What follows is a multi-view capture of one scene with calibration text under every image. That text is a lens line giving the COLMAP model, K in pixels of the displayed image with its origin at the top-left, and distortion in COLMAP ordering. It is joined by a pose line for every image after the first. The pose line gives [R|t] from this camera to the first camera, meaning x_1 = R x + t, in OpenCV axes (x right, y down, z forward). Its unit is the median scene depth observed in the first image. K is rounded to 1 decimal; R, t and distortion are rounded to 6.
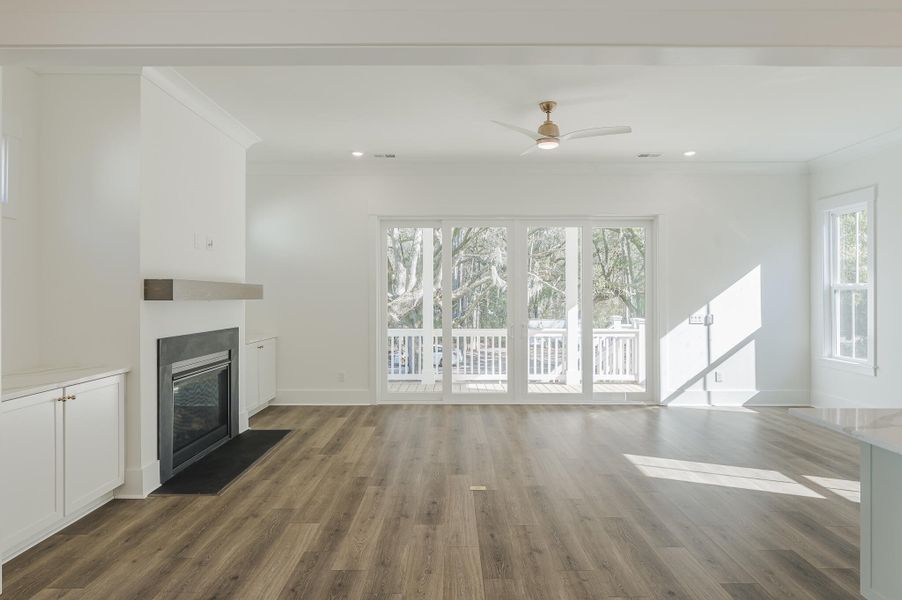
lens RADIAL K [[531.7, 0, 451.0], [0, 531.7, 300.0], [0, 0, 1]] dist [0.005654, 0.000027]
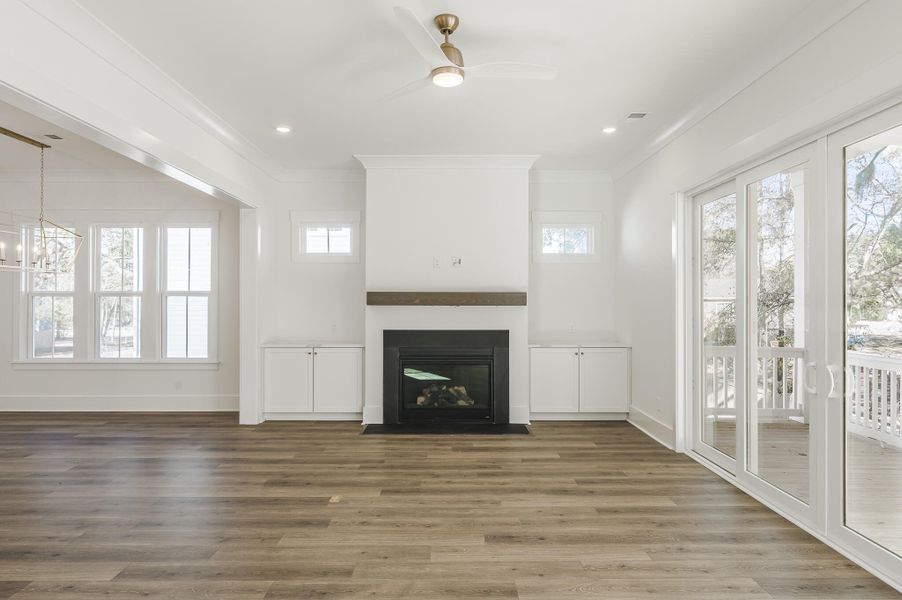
lens RADIAL K [[531.7, 0, 451.0], [0, 531.7, 300.0], [0, 0, 1]] dist [0.005654, 0.000027]
pose [[0.007053, -0.005726, -0.999959, 0.958655], [-0.007520, 0.999955, -0.005779, -0.006781], [0.999947, 0.007560, 0.007009, 1.116931]]
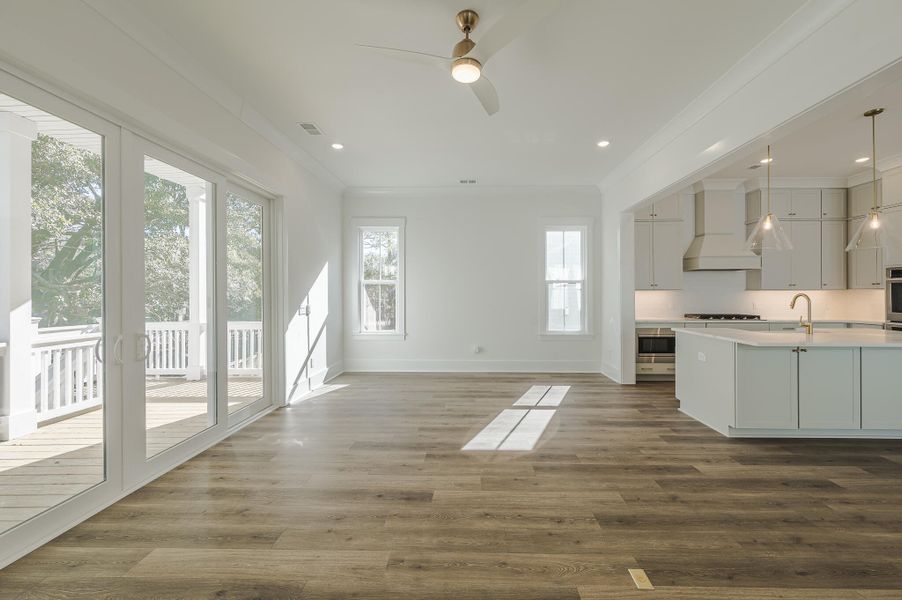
lens RADIAL K [[359.3, 0, 462.4], [0, 359.3, 296.2], [0, 0, 1]] dist [-0.000185, 0.000070]
pose [[0.024684, -0.003221, 0.999690, -0.349636], [0.008324, 0.999961, 0.003016, 0.017549], [-0.999661, 0.008247, 0.024710, 1.110736]]
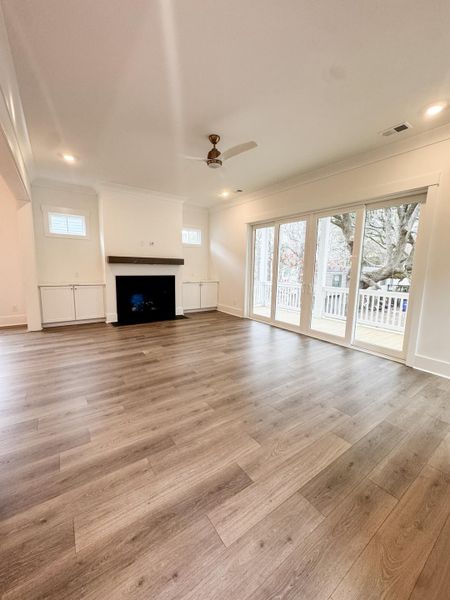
lens RADIAL K [[237.7, 0, 224.7], [0, 237.7, 302.0], [0, 0, 1]] dist [0.000250, 0.000031]
pose [[0.576605, 0.135794, -0.805659, 0.912932], [-0.027716, 0.988775, 0.146822, 0.002565], [0.816553, -0.062329, 0.573896, 0.667272]]
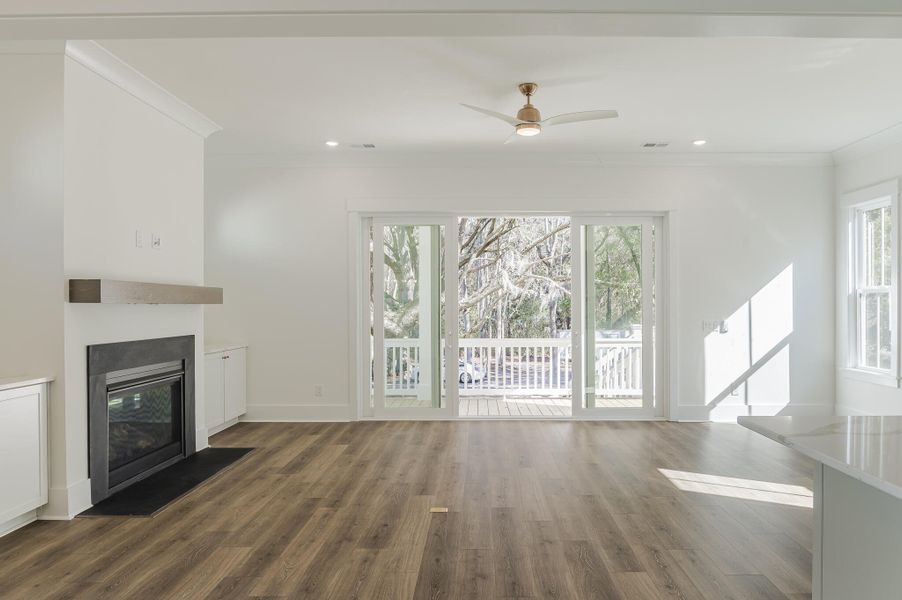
lens RADIAL K [[587.0, 0, 478.9], [0, 587.0, 314.3], [0, 0, 1]] dist [-0.008154, -0.000404]
pose [[0.999997, -0.001549, -0.001750, 0.111893], [0.001561, 0.999972, 0.007303, 0.012660], [0.001739, -0.007306, 0.999972, 0.004383]]
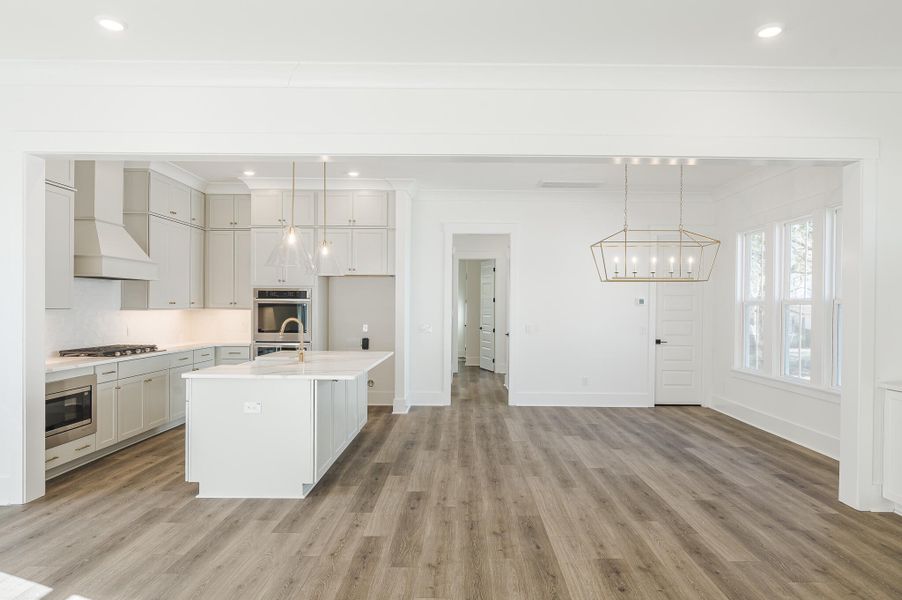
lens RADIAL K [[548.4, 0, 463.6], [0, 548.4, 311.0], [0, 0, 1]] dist [0.000291, -0.000154]
pose [[-0.999957, -0.008579, -0.003639, 0.168795], [-0.008627, 0.999872, 0.013453, -0.014074], [0.003523, 0.013484, -0.999903, 1.517645]]
